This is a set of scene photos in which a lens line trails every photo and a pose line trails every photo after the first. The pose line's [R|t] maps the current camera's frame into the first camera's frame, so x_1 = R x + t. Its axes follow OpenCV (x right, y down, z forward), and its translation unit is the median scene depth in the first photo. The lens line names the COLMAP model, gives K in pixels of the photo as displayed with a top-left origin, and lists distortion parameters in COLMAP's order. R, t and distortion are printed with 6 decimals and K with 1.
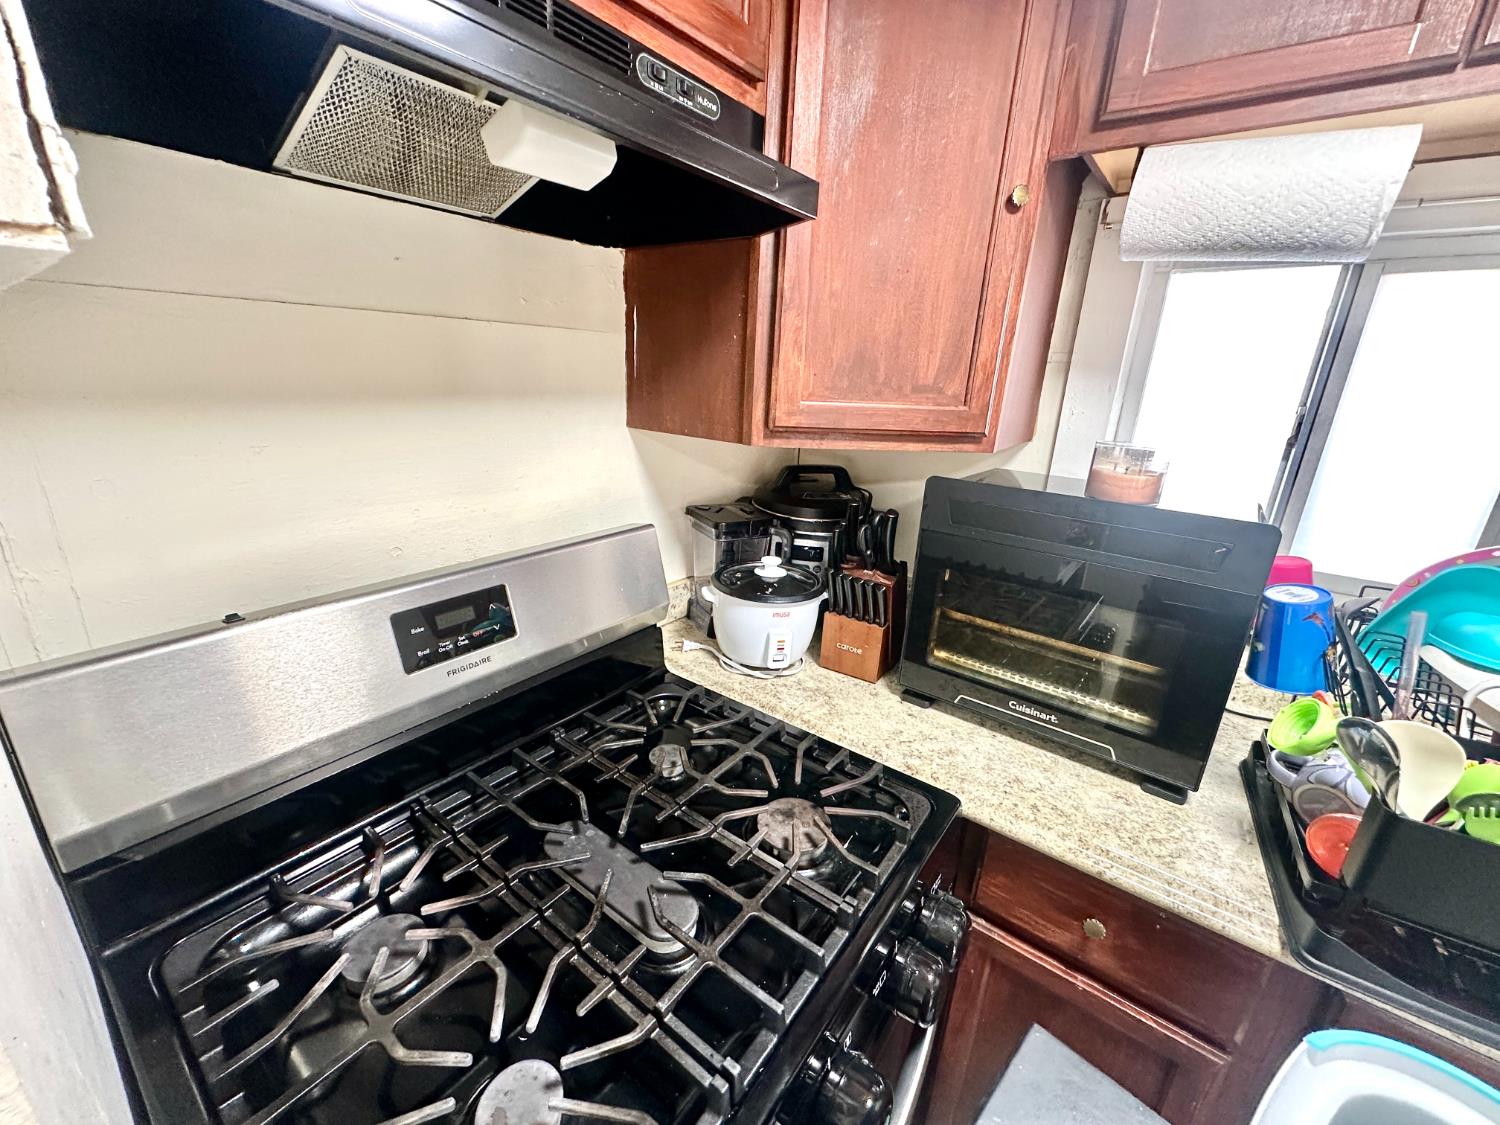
lens RADIAL K [[598.5, 0, 751.5], [0, 598.5, 561.0], [0, 0, 1]] dist [-0.005307, 0.001117]
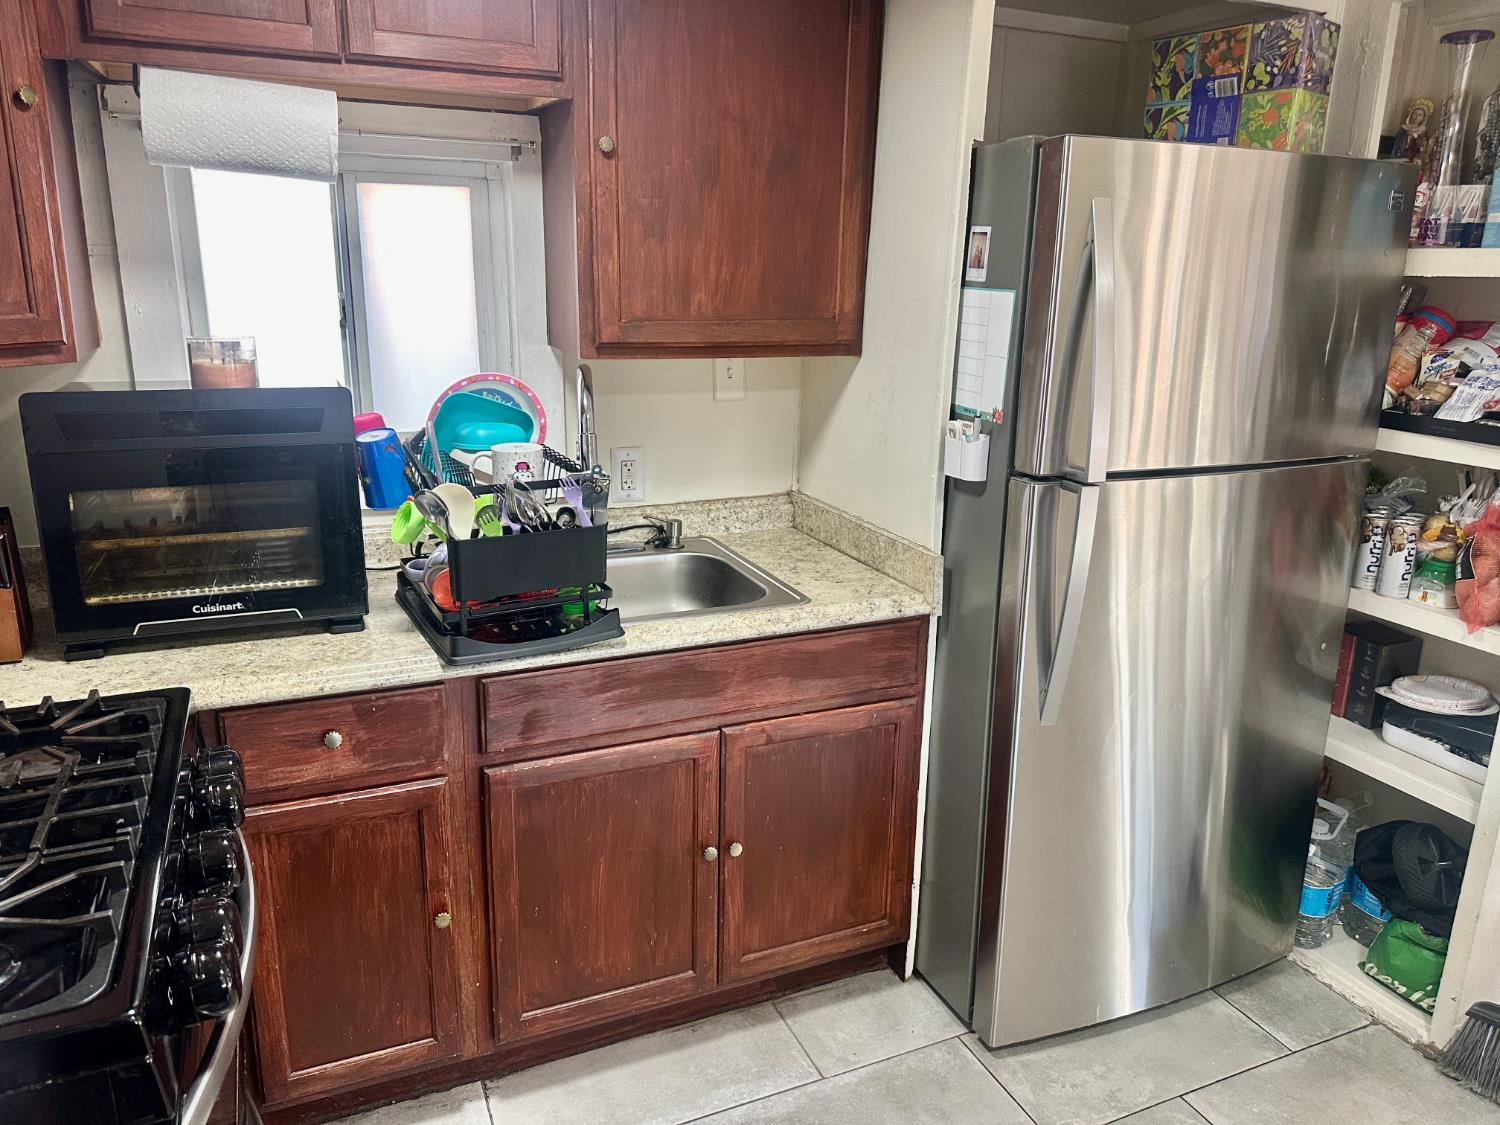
lens RADIAL K [[1063.0, 0, 760.7], [0, 1063.0, 558.7], [0, 0, 1]] dist [0.040999, -0.055097]
pose [[0.484197, -0.262391, 0.834688, -0.632328], [0.267939, 0.952609, 0.144031, 0.175904], [-0.832924, 0.153906, 0.531555, -0.812126]]
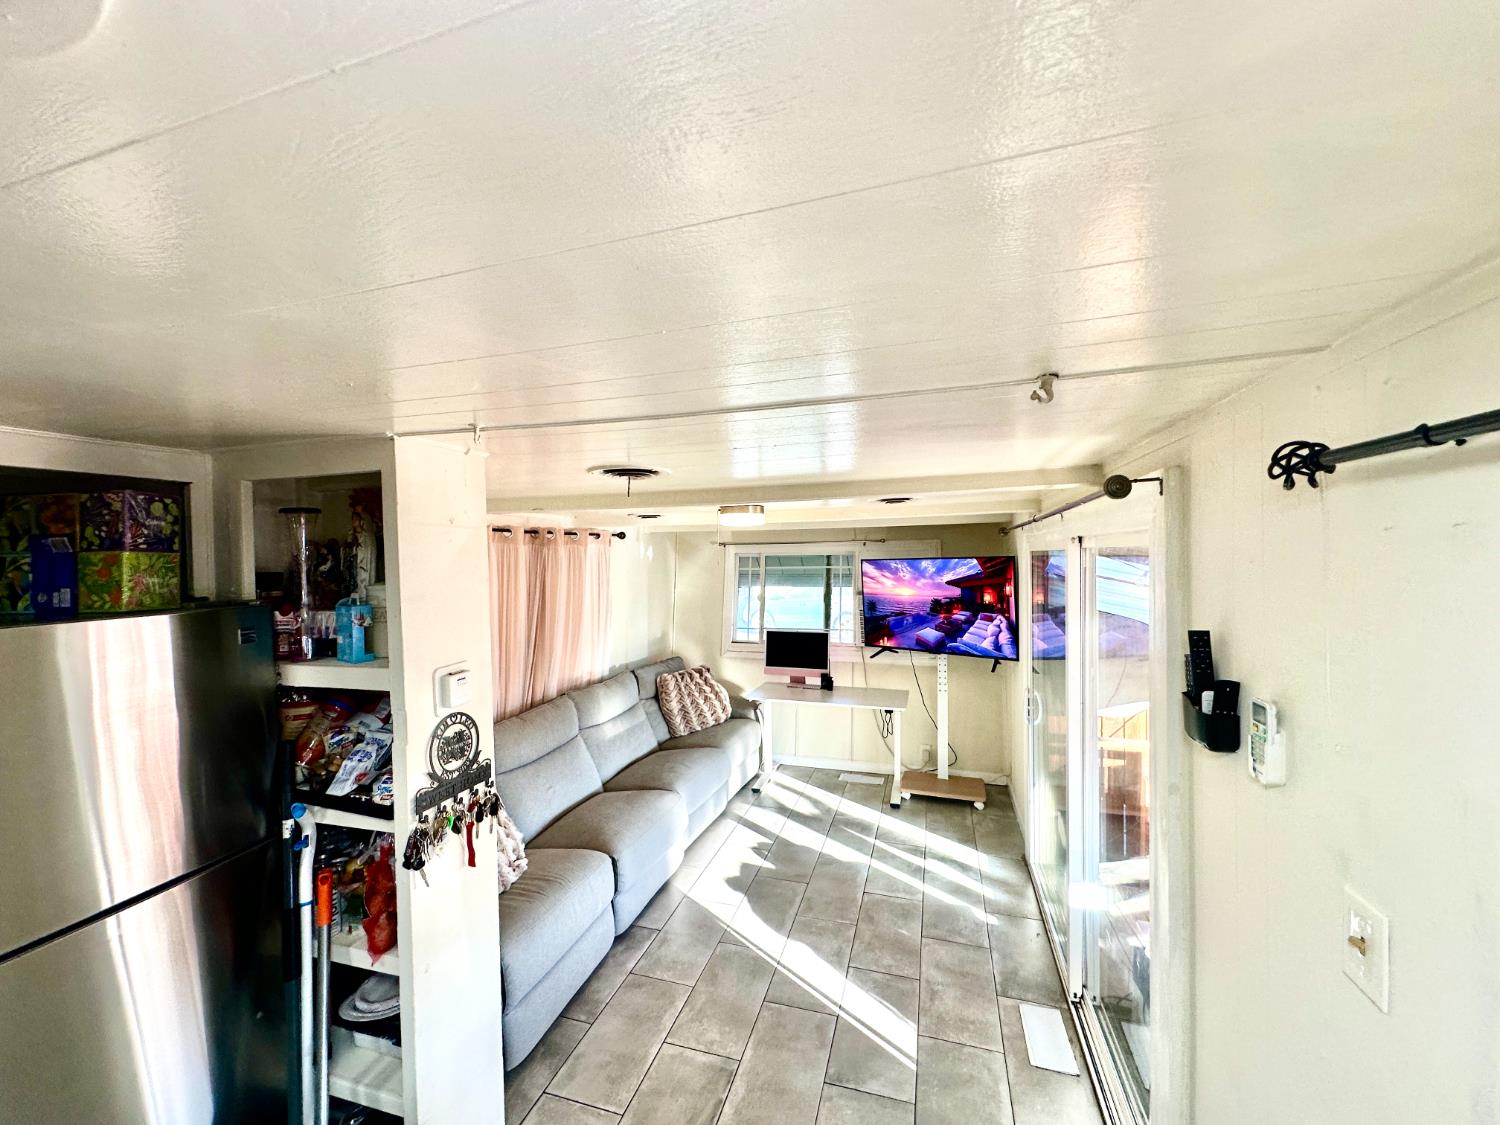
lens RADIAL K [[598.5, 0, 747.9], [0, 598.5, 562.5], [0, 0, 1]] dist [-0.005307, 0.001117]
pose [[-0.338503, -0.050394, 0.939615, 0.220704], [0.289965, 0.944384, 0.155112, 0.095761], [-0.895174, 0.324962, -0.305064, -1.612501]]
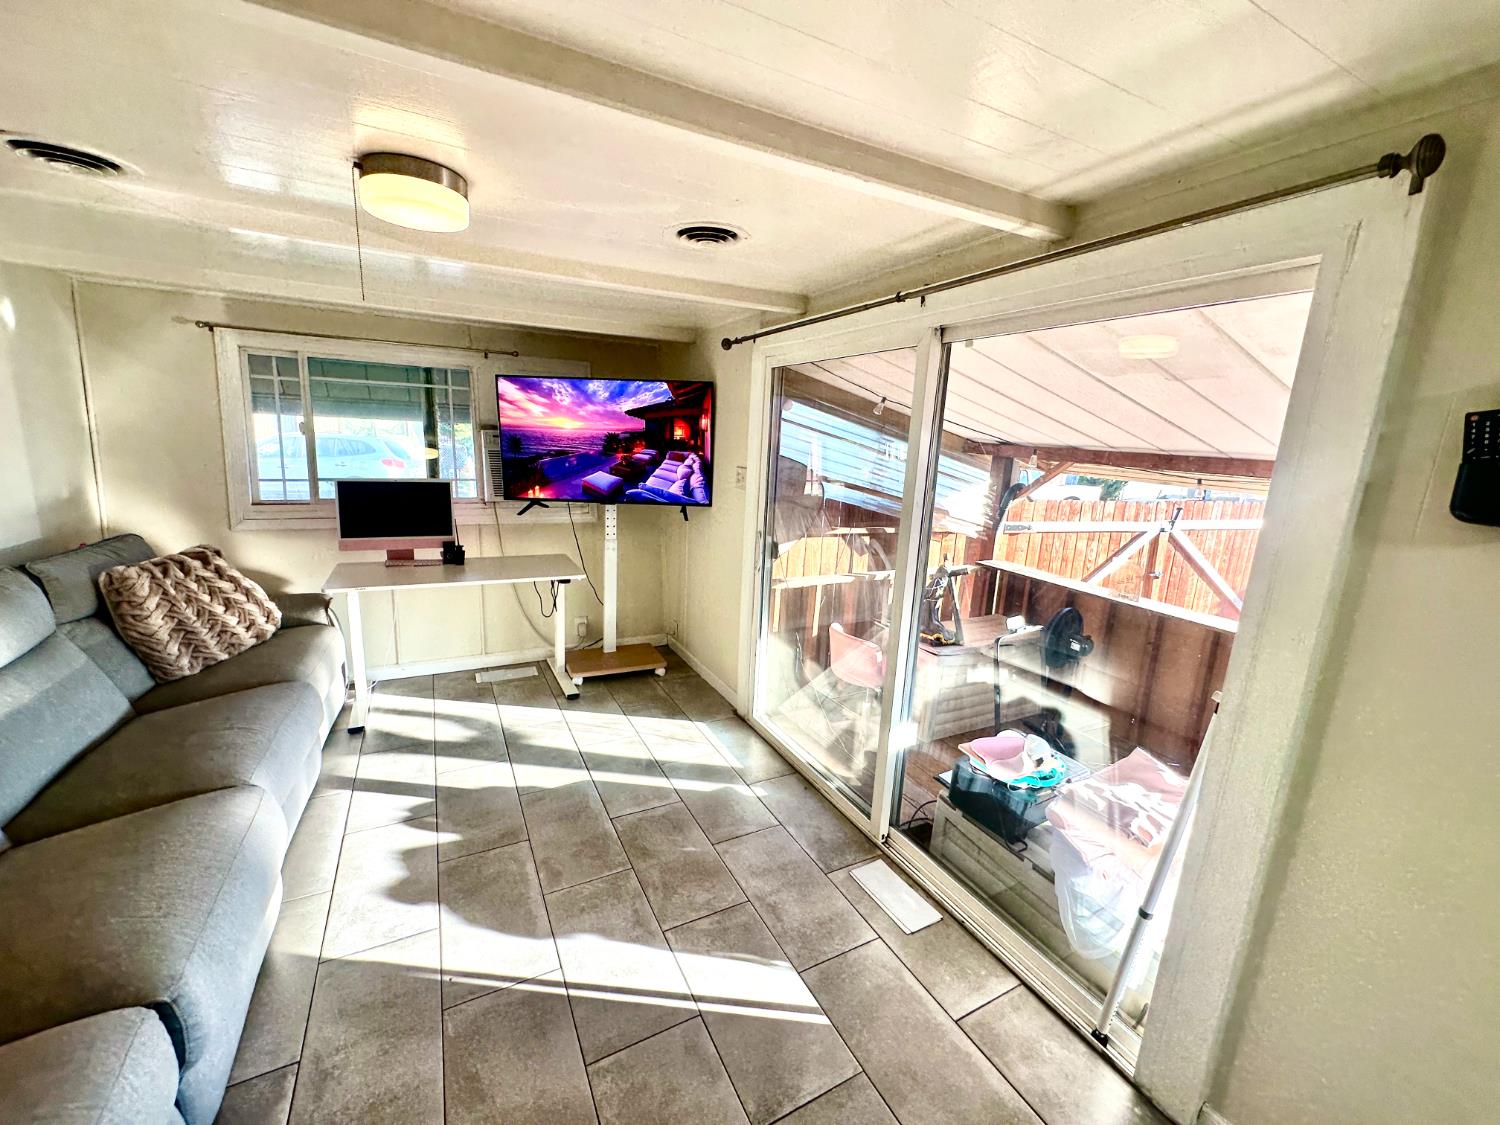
lens RADIAL K [[598.5, 0, 748.3], [0, 598.5, 562.3], [0, 0, 1]] dist [-0.005307, 0.001117]
pose [[-0.901104, -0.172564, 0.397786, 1.905304], [0.050234, 0.869672, 0.491068, 0.483701], [-0.430684, 0.462486, -0.774996, -1.421793]]
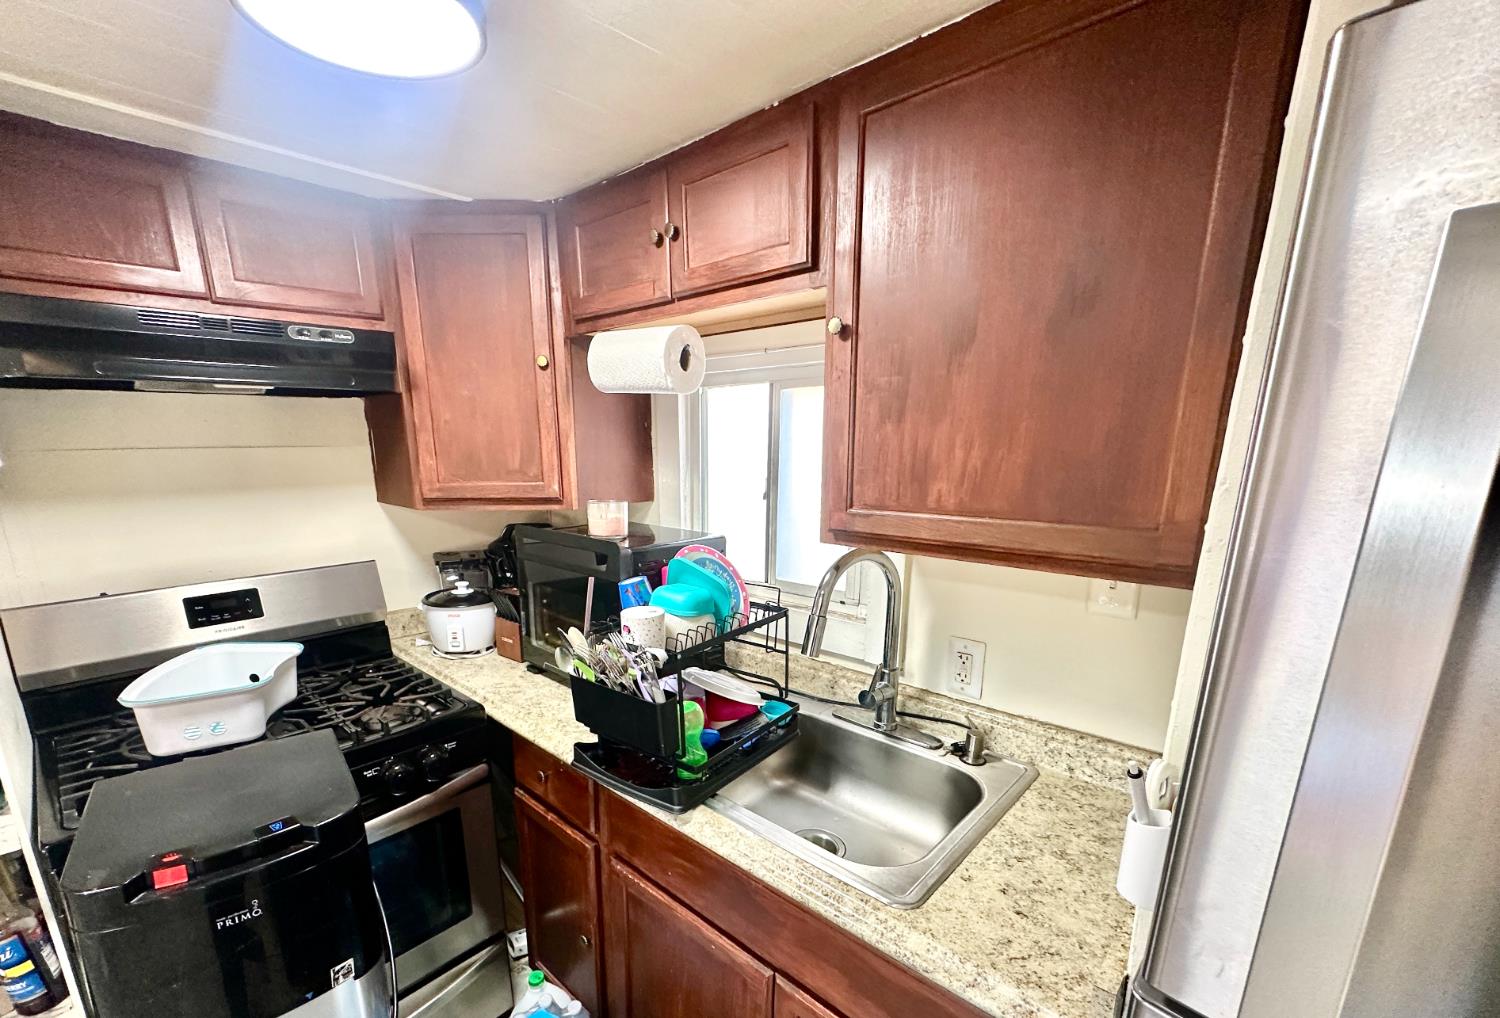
lens RADIAL K [[631.8, 0, 692.0], [0, 631.8, 593.6], [0, 0, 1]] dist [0.001316, -0.000458]
pose [[0.990444, -0.017533, -0.136799, 1.150483], [0.007674, 0.997356, -0.072263, 0.200380], [0.137704, 0.070523, 0.987960, -0.721926]]
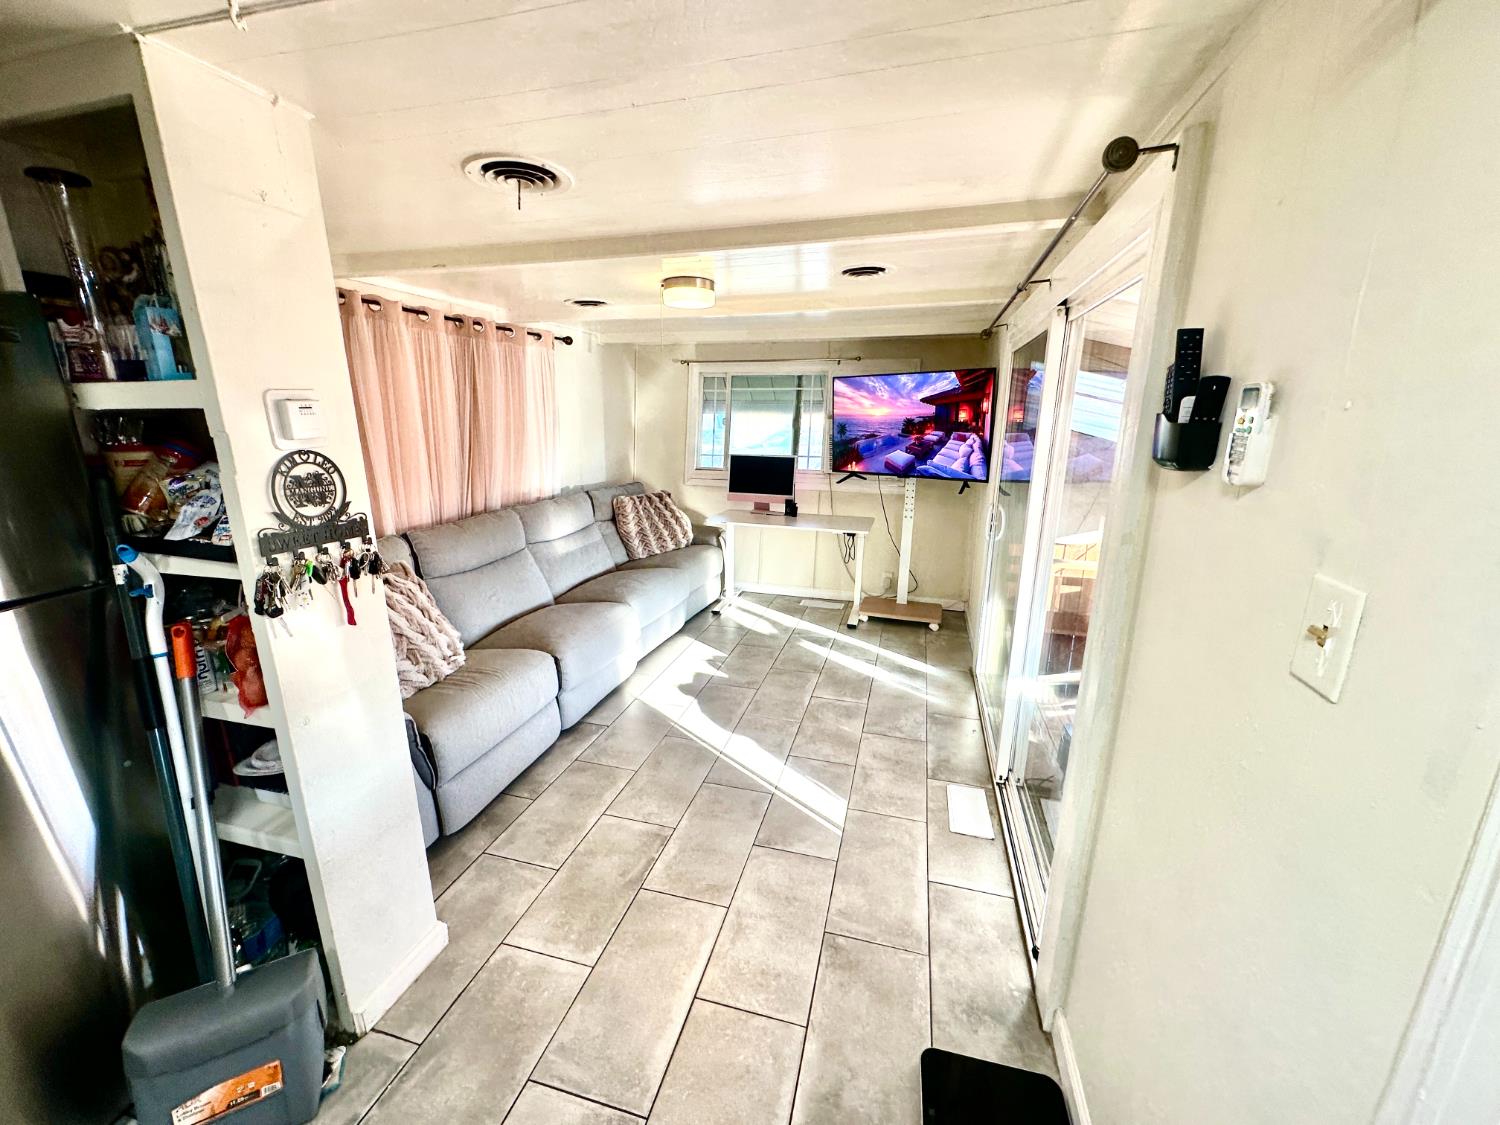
lens RADIAL K [[598.5, 0, 748.0], [0, 598.5, 563.0], [0, 0, 1]] dist [-0.005307, 0.001117]
pose [[-0.361933, -0.273208, 0.891270, 0.346583], [0.267244, 0.885549, 0.379978, 0.507777], [-0.893076, 0.375713, -0.247497, -1.740415]]
